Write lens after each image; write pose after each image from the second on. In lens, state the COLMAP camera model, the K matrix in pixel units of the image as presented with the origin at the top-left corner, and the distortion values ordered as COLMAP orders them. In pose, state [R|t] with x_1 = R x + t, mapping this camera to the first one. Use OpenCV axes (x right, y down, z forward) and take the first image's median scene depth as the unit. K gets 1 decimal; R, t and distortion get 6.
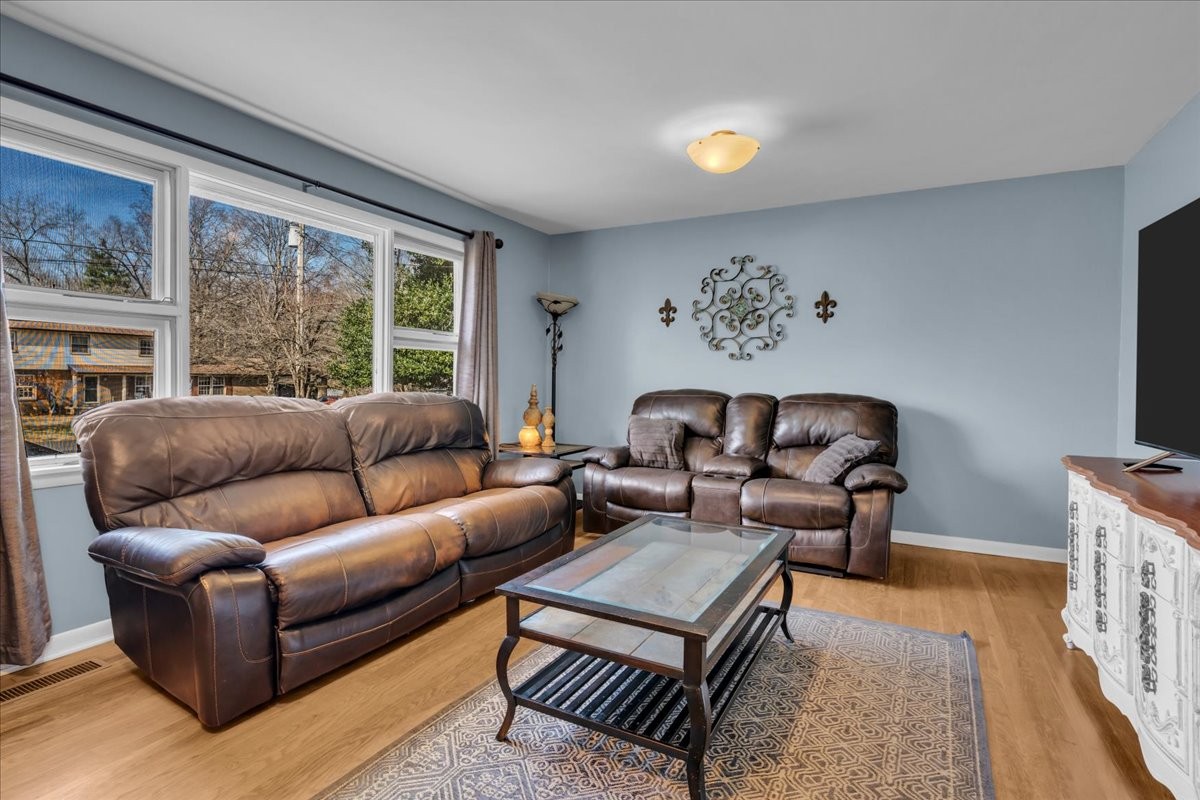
lens RADIAL K [[593.1, 0, 599.1], [0, 593.1, 384.4], [0, 0, 1]] dist [-0.001510, -0.000538]
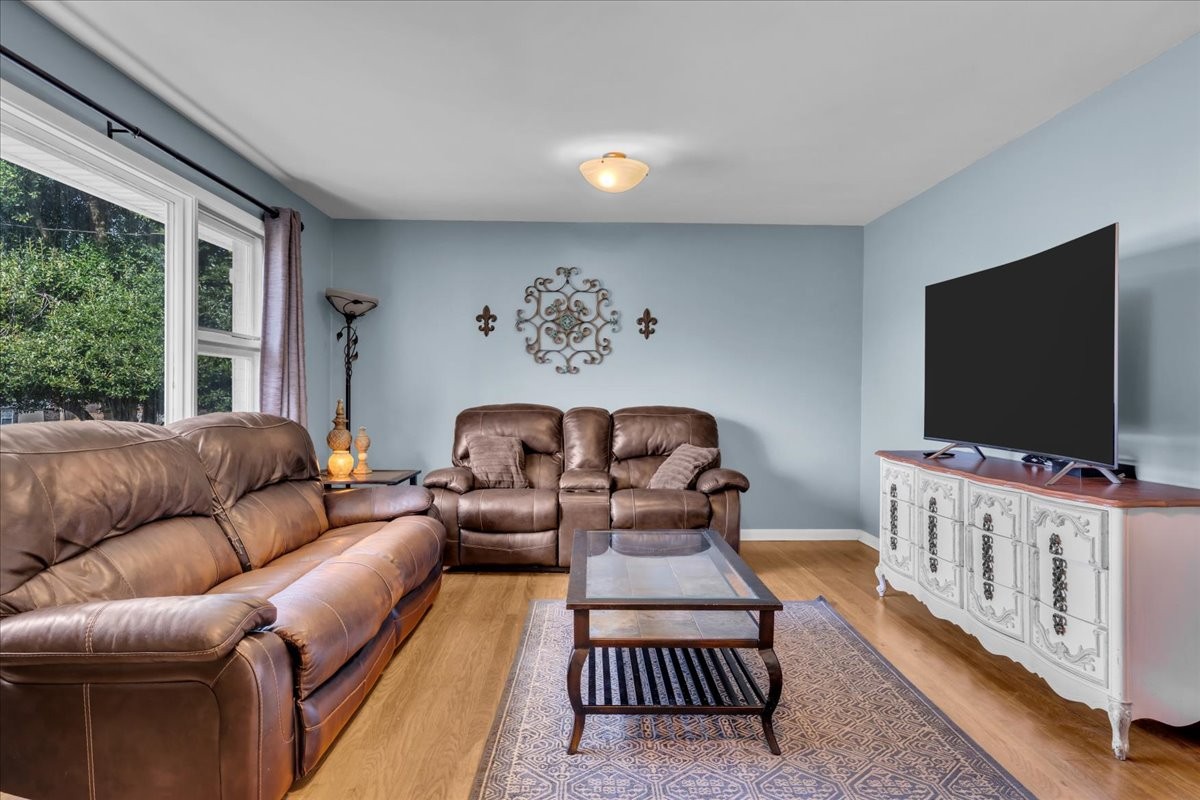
lens RADIAL K [[687.3, 0, 600.0], [0, 687.3, 400.0], [0, 0, 1]] dist [0.000510, -0.002813]
pose [[0.872111, -0.009246, 0.489221, -0.305467], [0.007125, 0.999955, 0.006197, -0.004292], [-0.489256, -0.001919, 0.872138, -0.019691]]
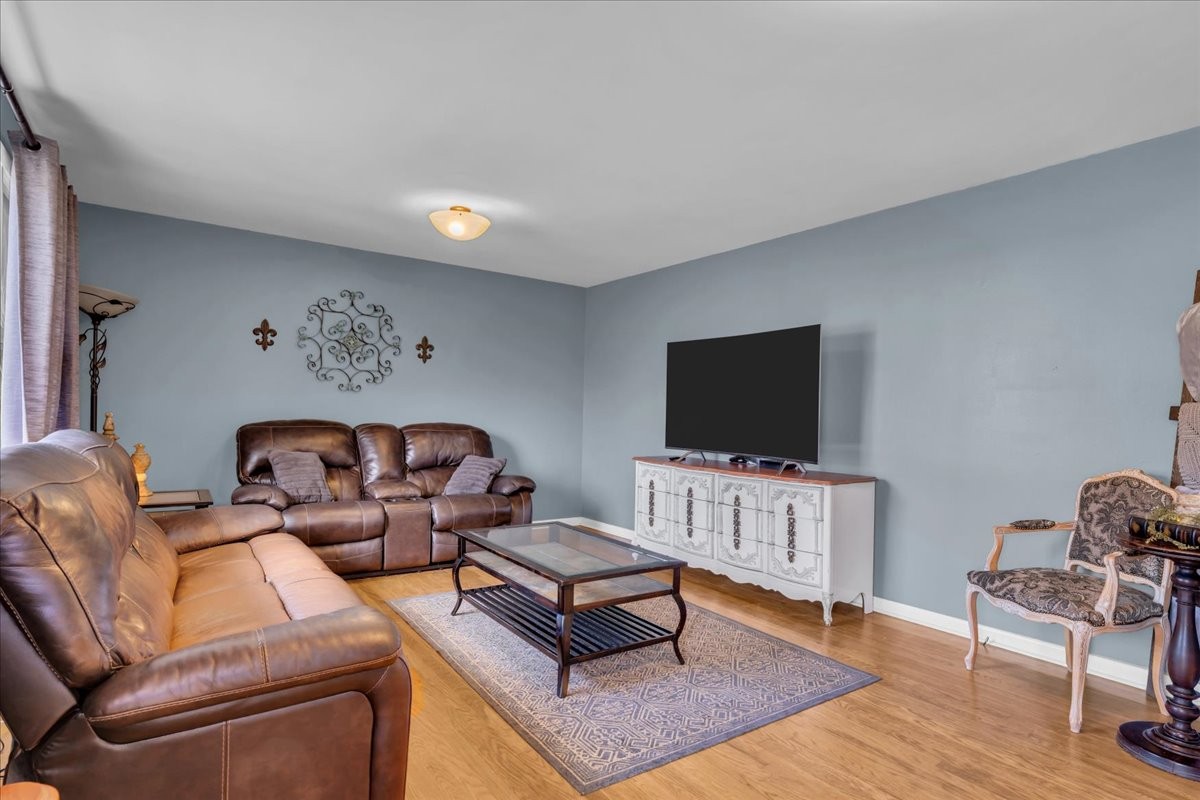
lens RADIAL K [[611.5, 0, 596.6], [0, 611.5, 418.0], [0, 0, 1]] dist [0.002973, 0.000060]
pose [[0.455882, -0.004507, 0.890029, -0.586247], [-0.012534, 0.999856, 0.011483, -0.013335], [-0.889952, -0.016391, 0.455760, 0.146031]]
